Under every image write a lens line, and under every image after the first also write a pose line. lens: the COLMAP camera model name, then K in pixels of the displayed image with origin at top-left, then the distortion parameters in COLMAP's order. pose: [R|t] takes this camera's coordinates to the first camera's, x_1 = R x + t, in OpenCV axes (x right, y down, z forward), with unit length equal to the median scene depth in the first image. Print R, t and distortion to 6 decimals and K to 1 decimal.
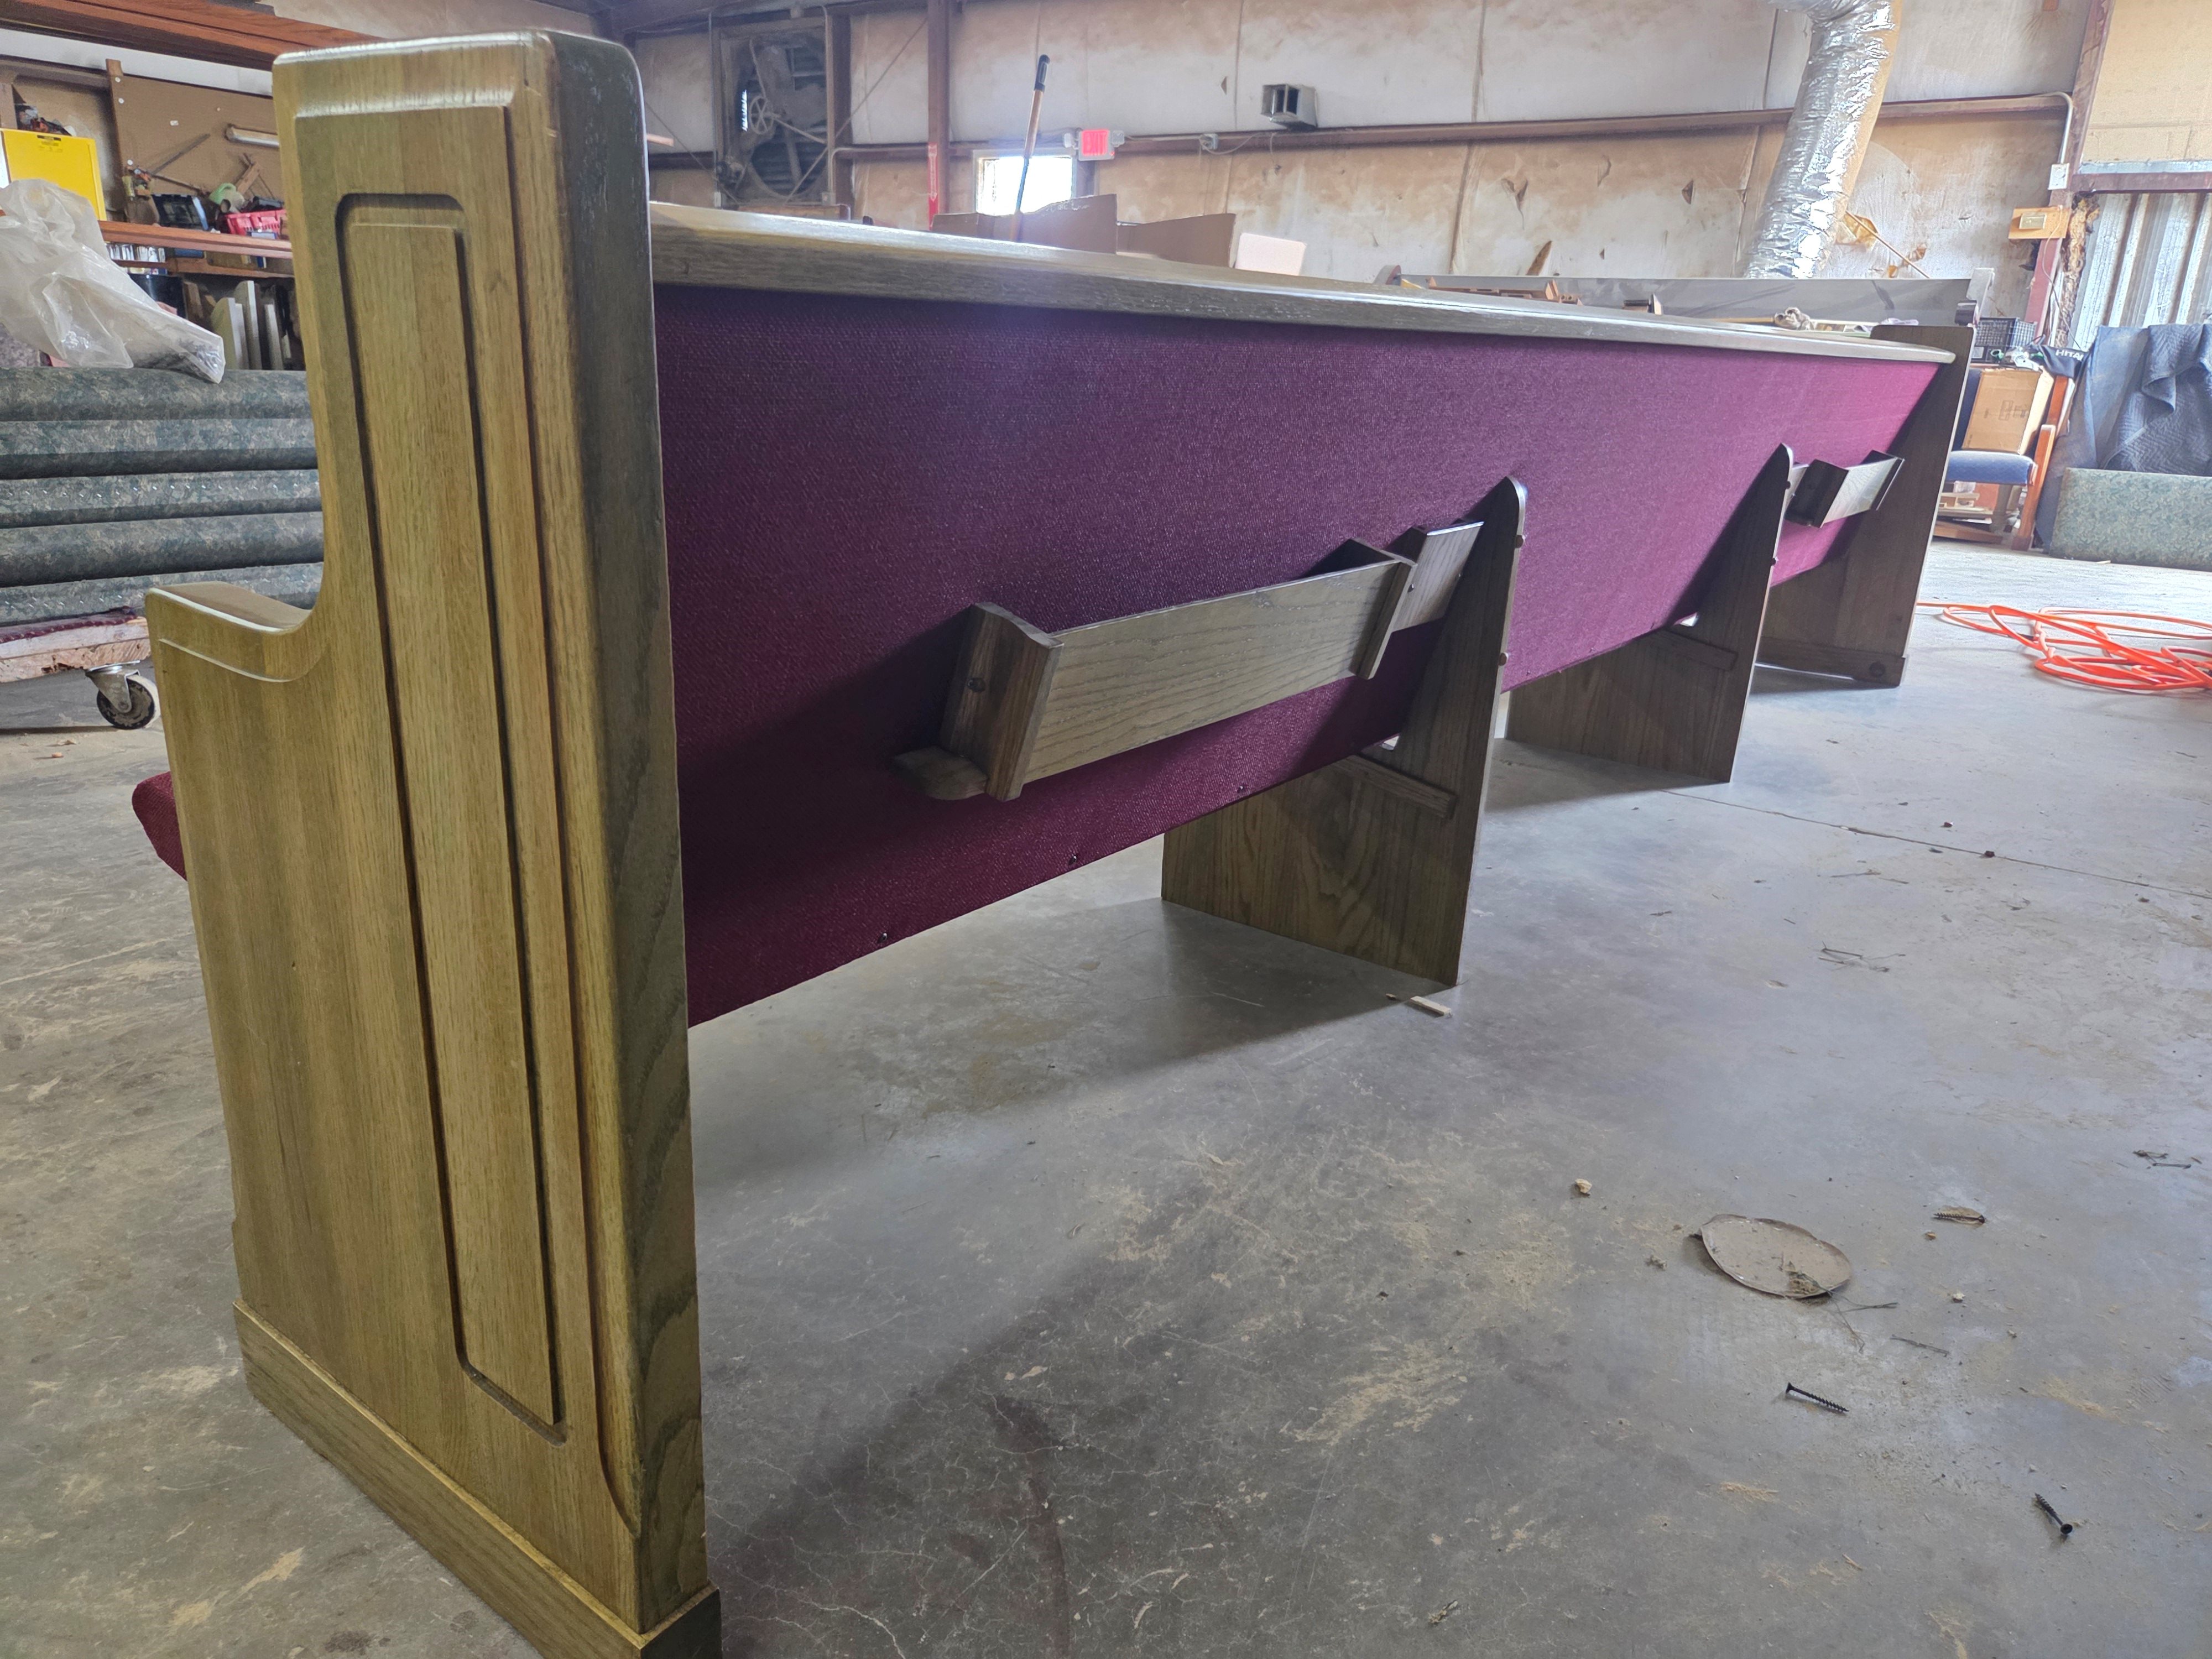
lens RADIAL K [[1493.9, 0, 1097.7], [0, 1493.9, 818.2], [0, 0, 1]] dist [0.055891, -0.040839]
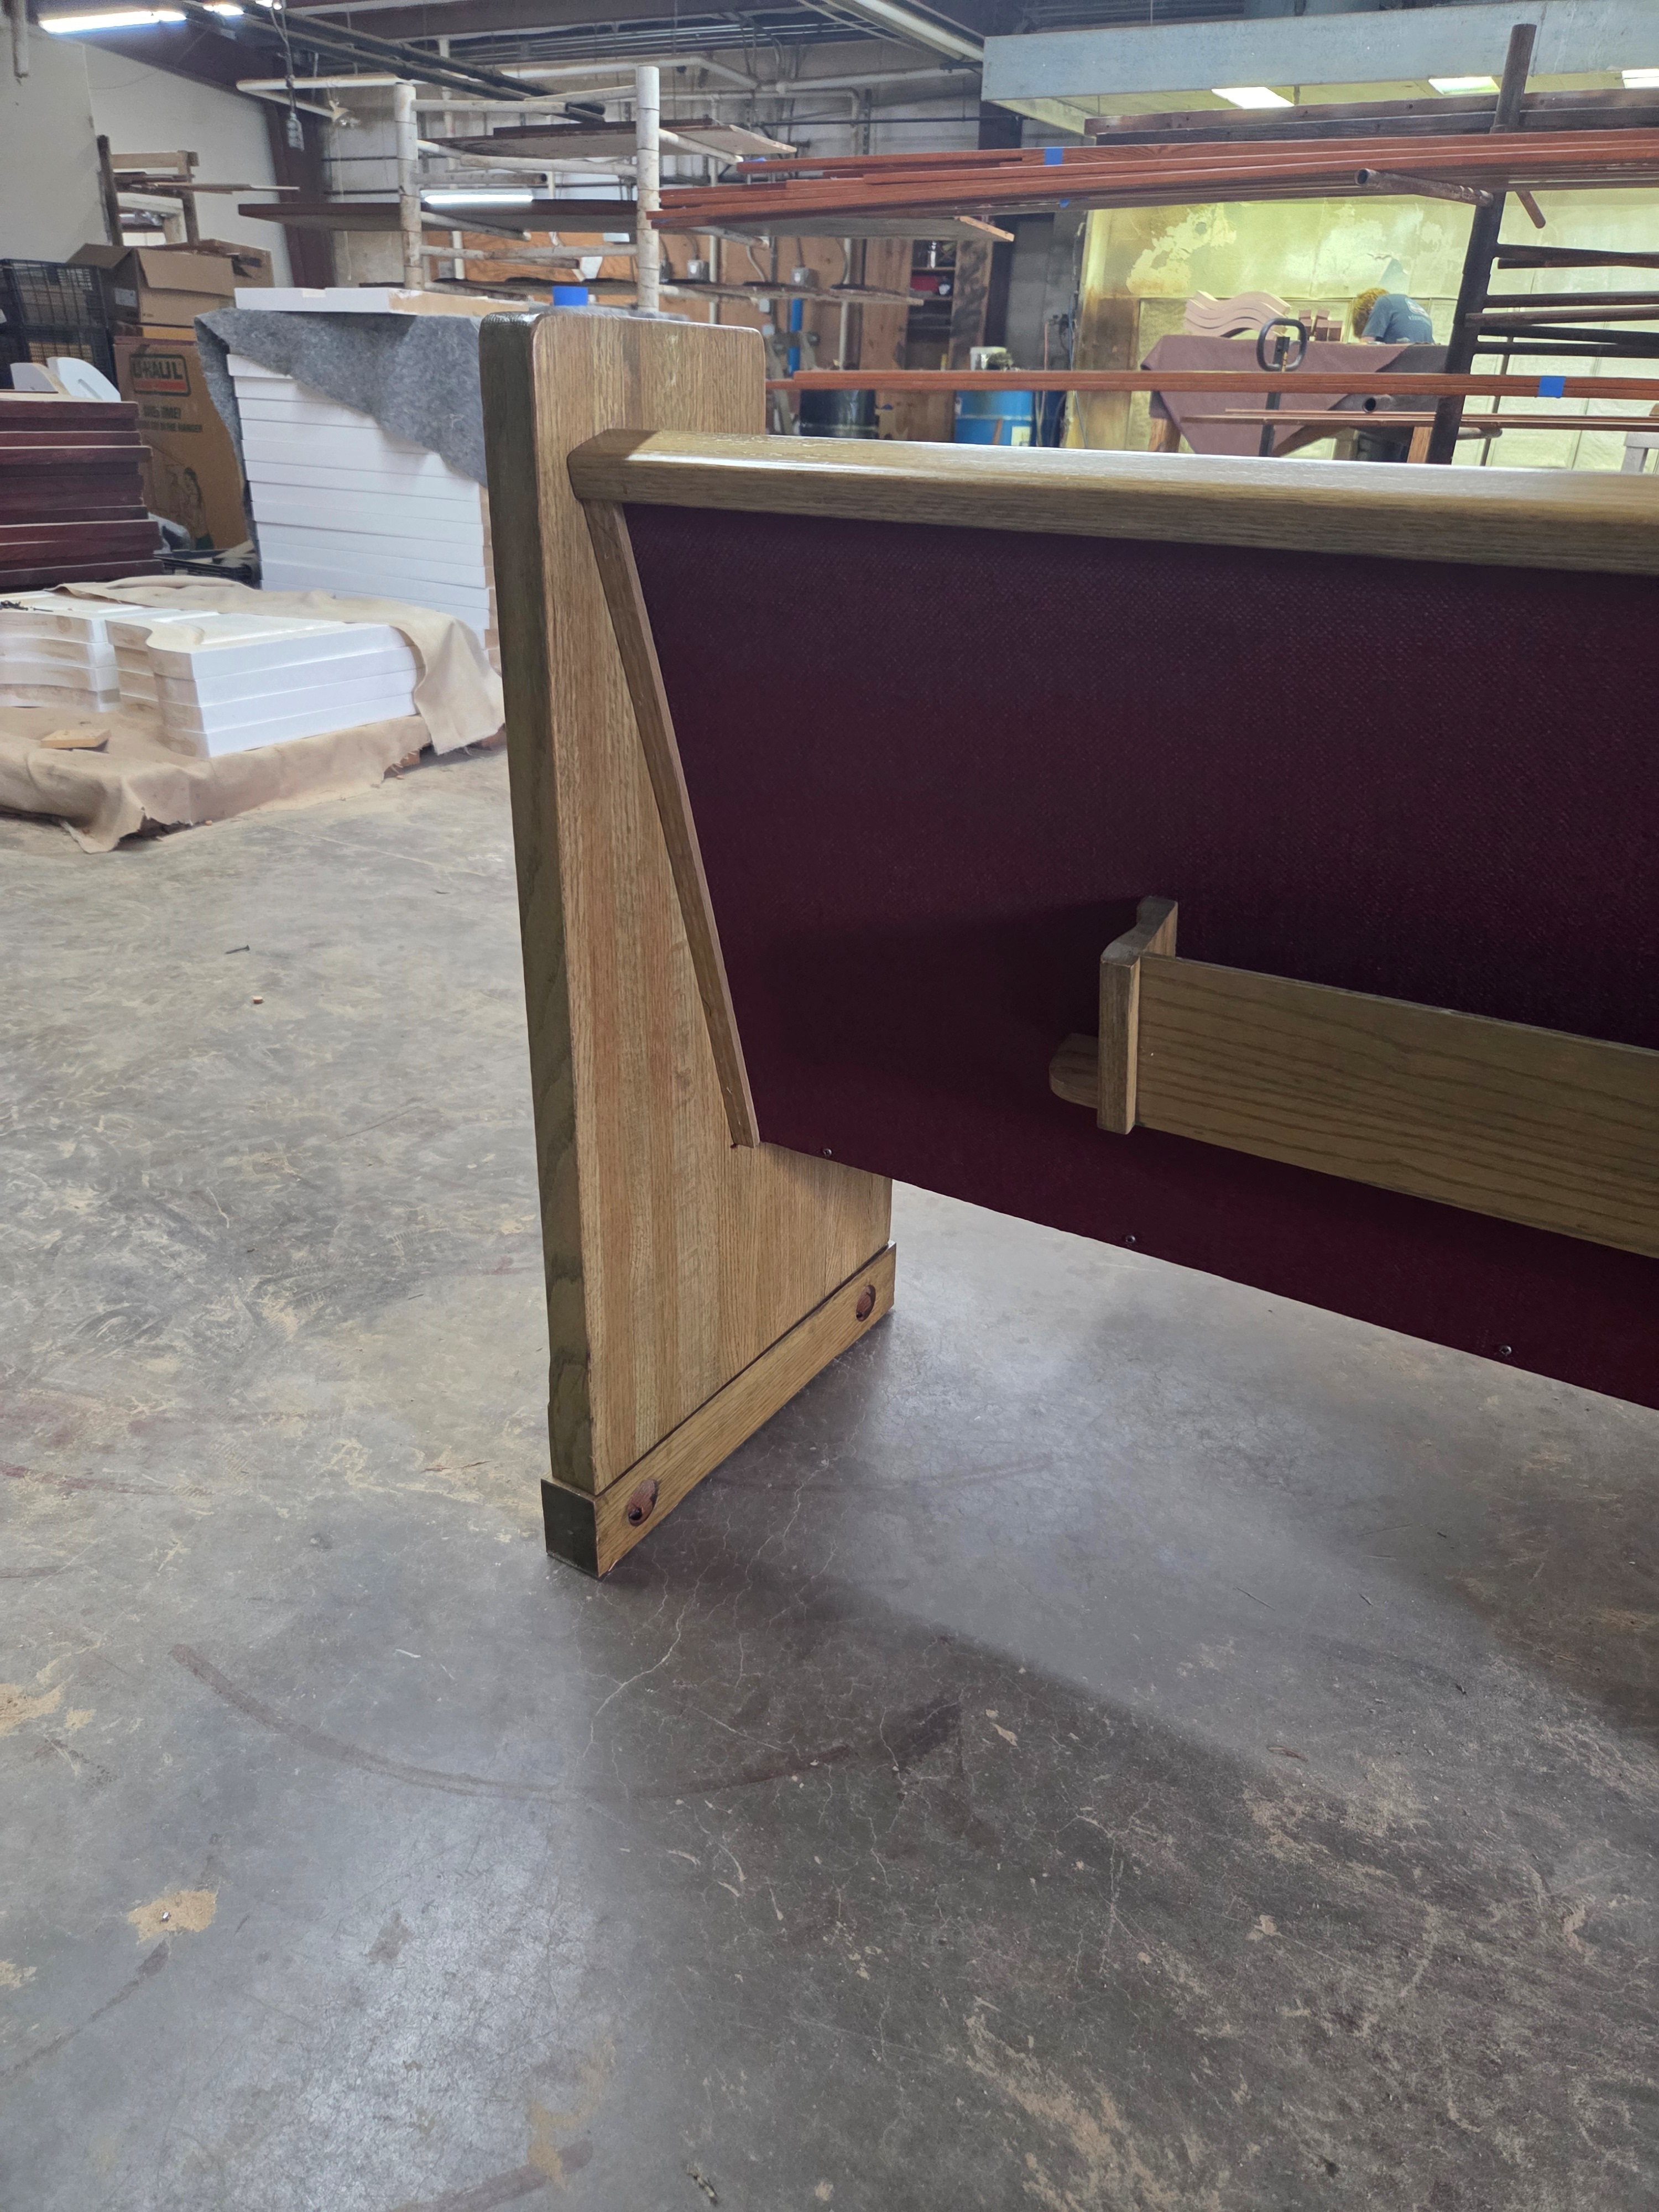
lens RADIAL K [[1493.9, 0, 829.5], [0, 1493.9, 1106.0], [0, 0, 1]] dist [0.055891, -0.040839]
pose [[0.106153, 0.392632, -0.913549, 0.667493], [-0.333779, 0.879503, 0.339214, -0.249011], [0.936655, 0.268915, 0.224414, 0.641861]]
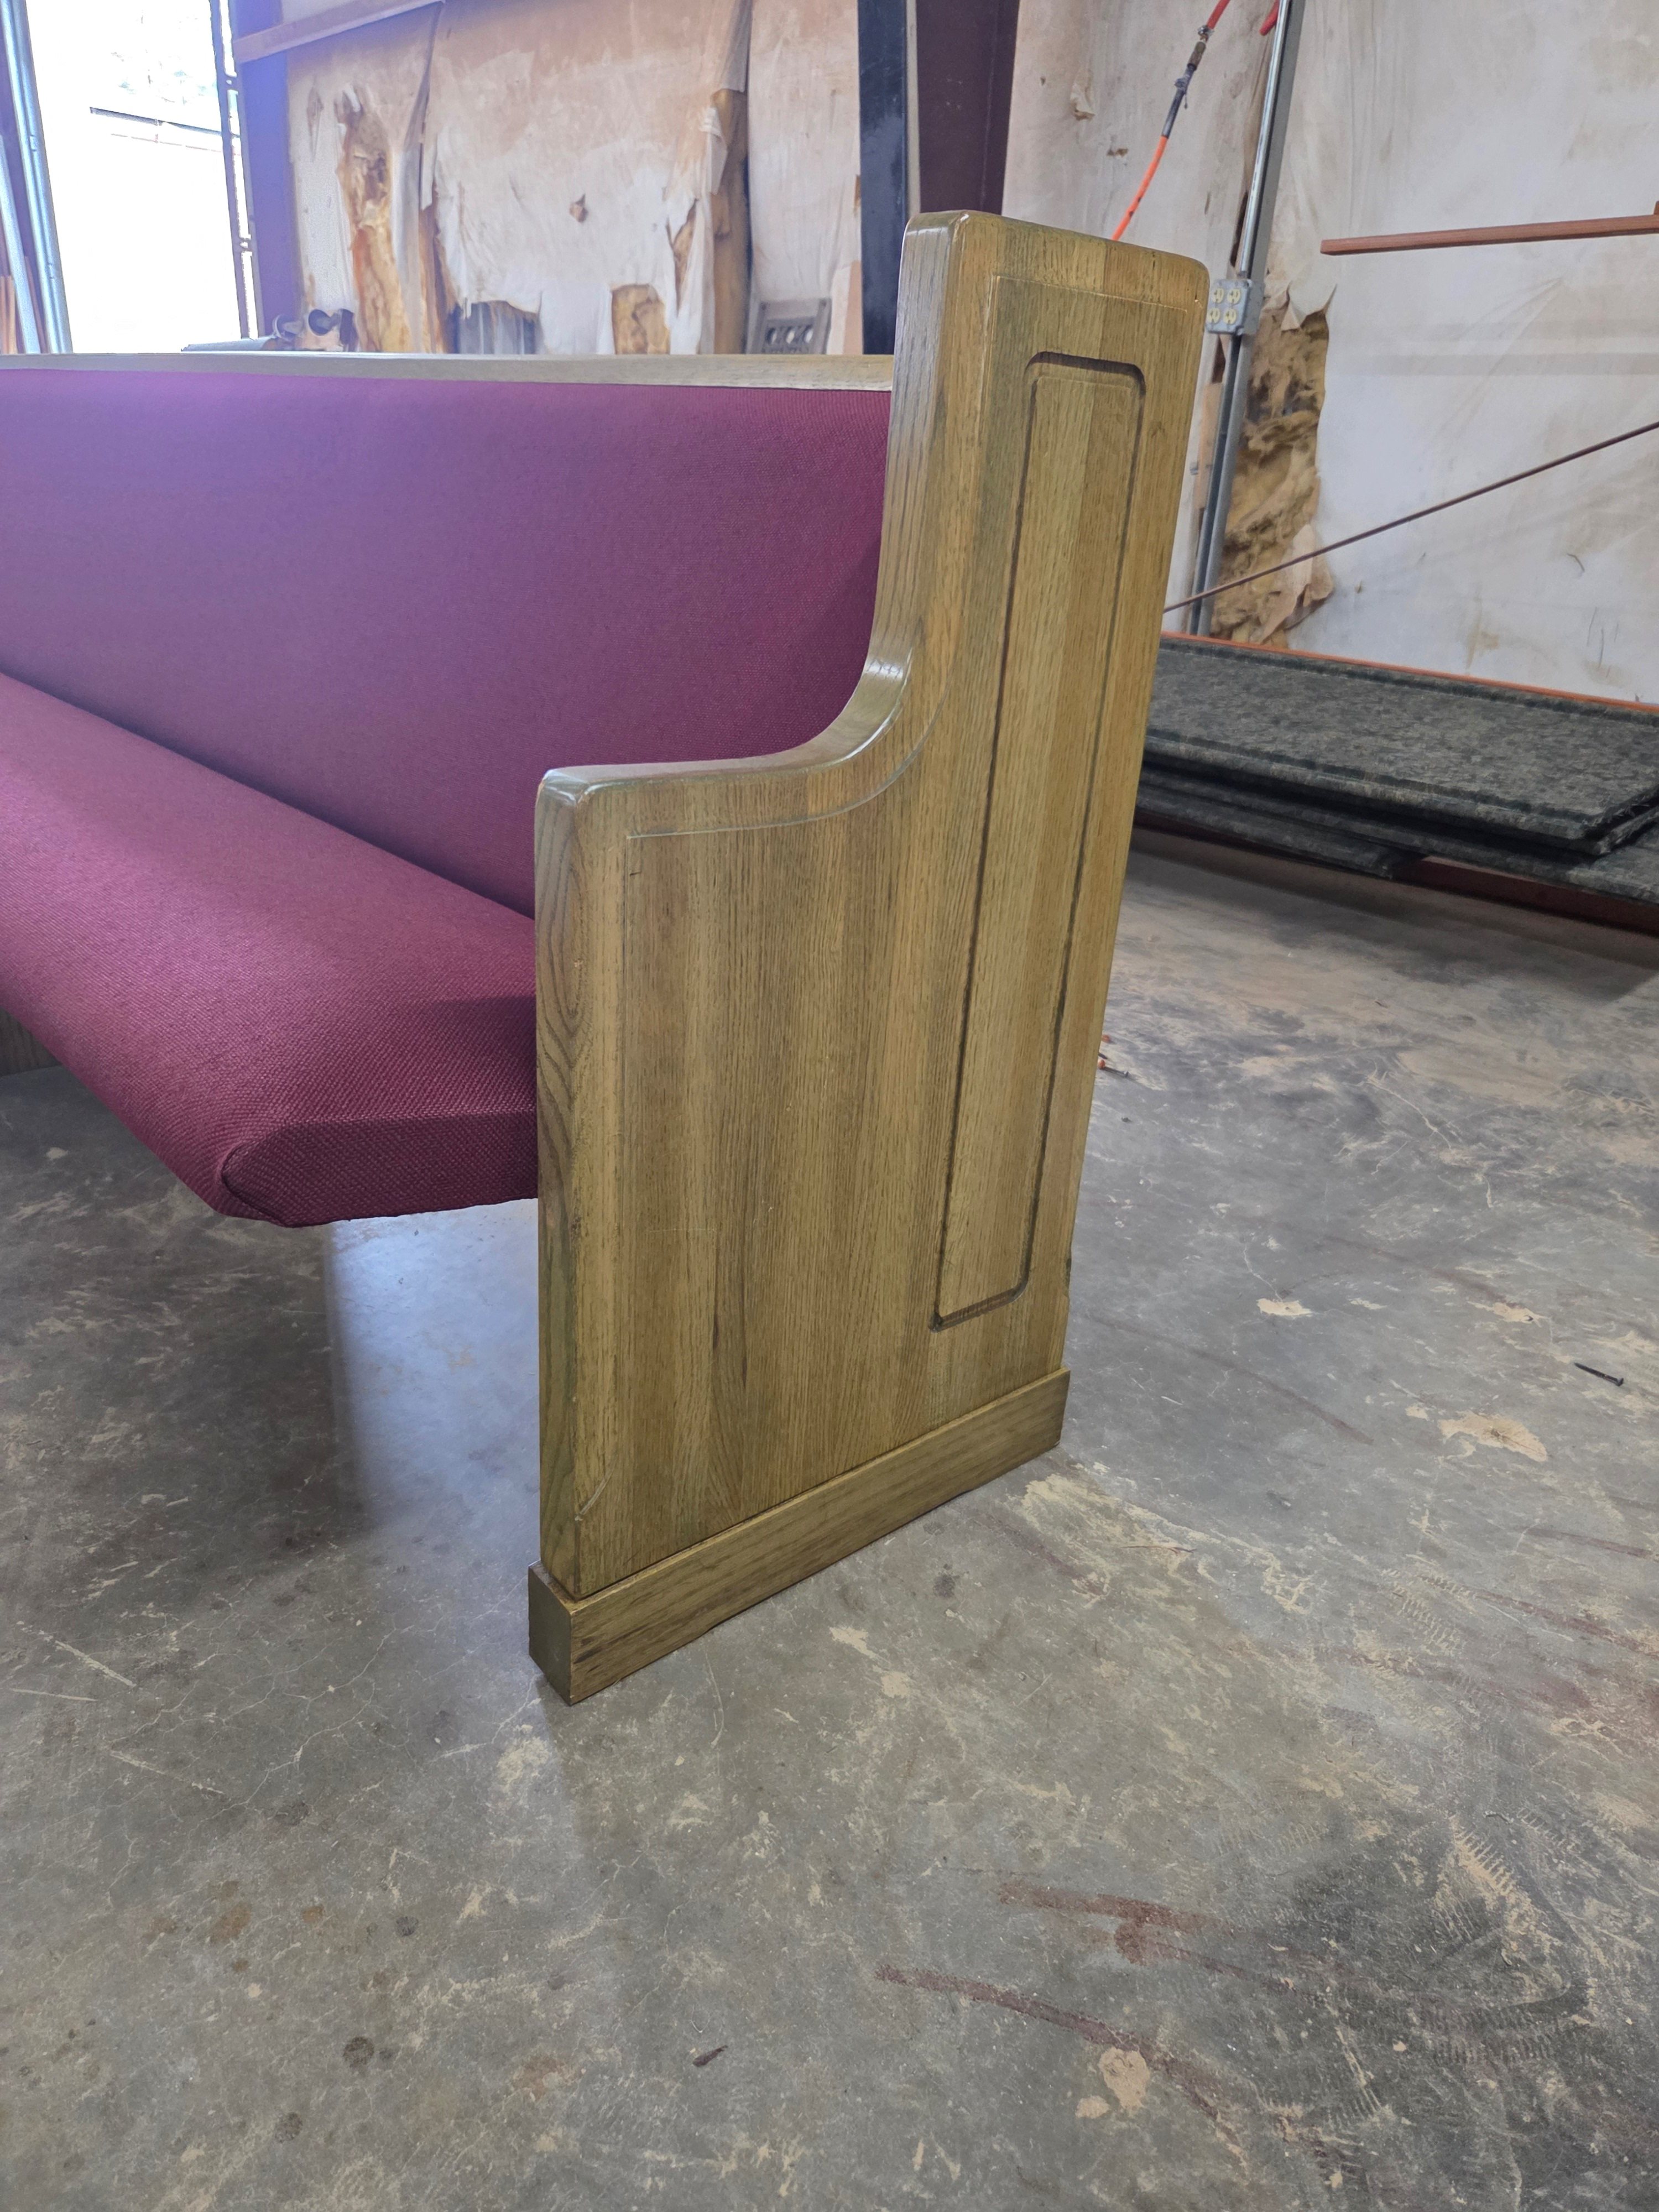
lens RADIAL K [[1493.9, 0, 829.5], [0, 1493.9, 1106.0], [0, 0, 1]] dist [0.055891, -0.040839]
pose [[0.215928, -0.408900, 0.886666, -1.196215], [0.257640, 0.899766, 0.352198, -0.212460], [-0.941805, 0.152391, 0.299634, 0.561985]]
